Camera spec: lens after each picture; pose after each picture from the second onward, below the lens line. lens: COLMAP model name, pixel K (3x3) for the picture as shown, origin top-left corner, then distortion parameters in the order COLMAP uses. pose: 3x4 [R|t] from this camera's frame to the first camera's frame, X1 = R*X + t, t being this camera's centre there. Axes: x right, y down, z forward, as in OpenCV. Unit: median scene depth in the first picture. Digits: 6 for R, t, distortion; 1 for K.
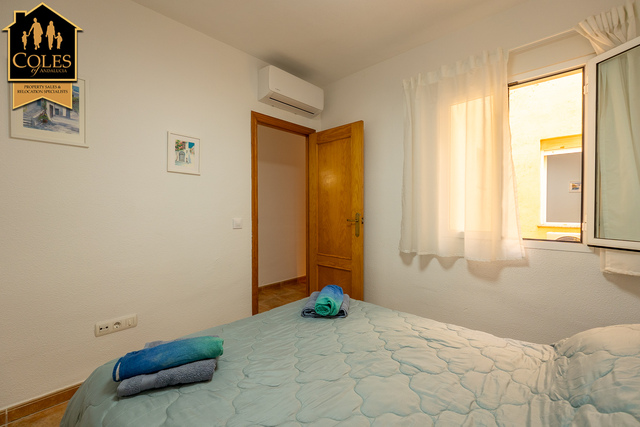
lens RADIAL K [[272.4, 0, 320.1], [0, 272.4, 212.6], [0, 0, 1]] dist [-0.003853, 0.000215]
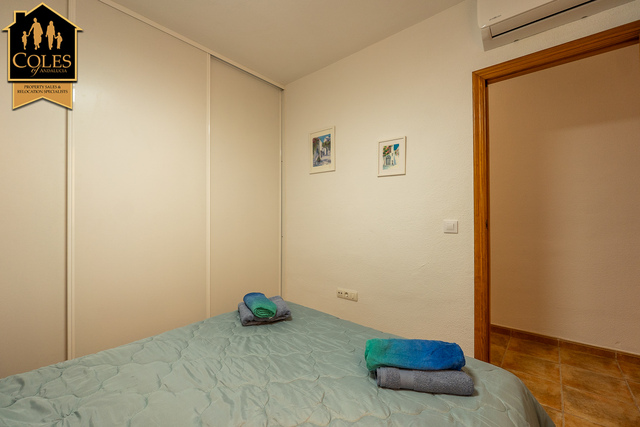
lens RADIAL K [[272.4, 0, 320.2], [0, 272.4, 214.3], [0, 0, 1]] dist [-0.003853, 0.000215]
pose [[0.046034, -0.011956, -0.998868, 0.610203], [-0.011891, 0.999851, -0.012516, 0.024860], [0.998869, 0.012454, 0.045885, 0.770980]]
